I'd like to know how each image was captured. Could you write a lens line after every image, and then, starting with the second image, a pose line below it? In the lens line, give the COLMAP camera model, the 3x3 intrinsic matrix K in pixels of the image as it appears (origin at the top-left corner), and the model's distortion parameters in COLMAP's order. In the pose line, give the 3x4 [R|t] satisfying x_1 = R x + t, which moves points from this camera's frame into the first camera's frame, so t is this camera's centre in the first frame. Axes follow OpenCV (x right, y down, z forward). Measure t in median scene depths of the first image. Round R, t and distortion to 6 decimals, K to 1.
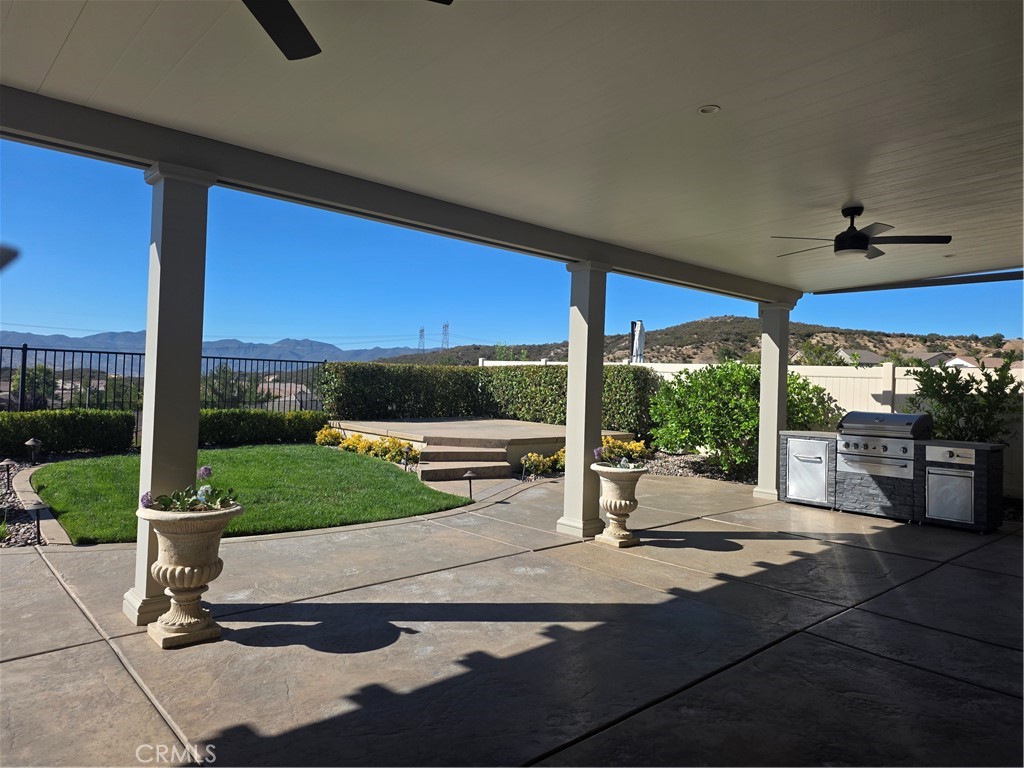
lens RADIAL K [[678.3, 0, 512.0], [0, 678.3, 384.0], [0, 0, 1]] dist [0.085458, -0.127275]
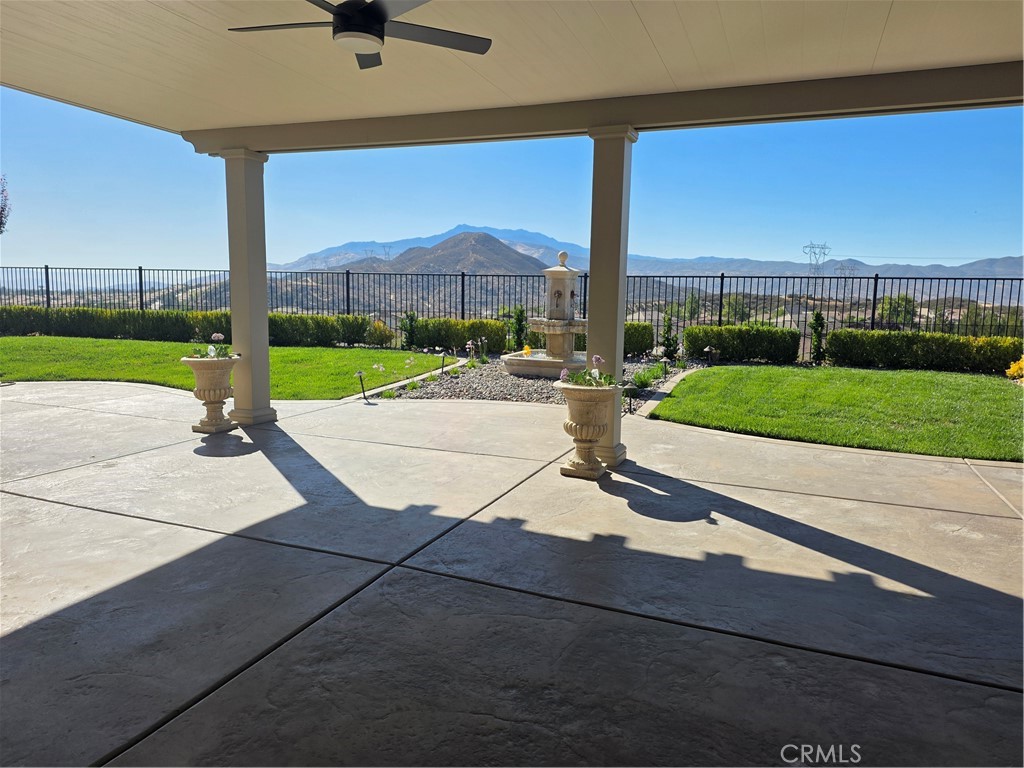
lens RADIAL K [[678.3, 0, 512.0], [0, 678.3, 384.0], [0, 0, 1]] dist [0.085458, -0.127275]
pose [[0.425319, 0.104190, -0.899026, 0.644403], [-0.011425, 0.993890, 0.109779, 0.031896], [0.904971, -0.036420, 0.423911, 0.264769]]
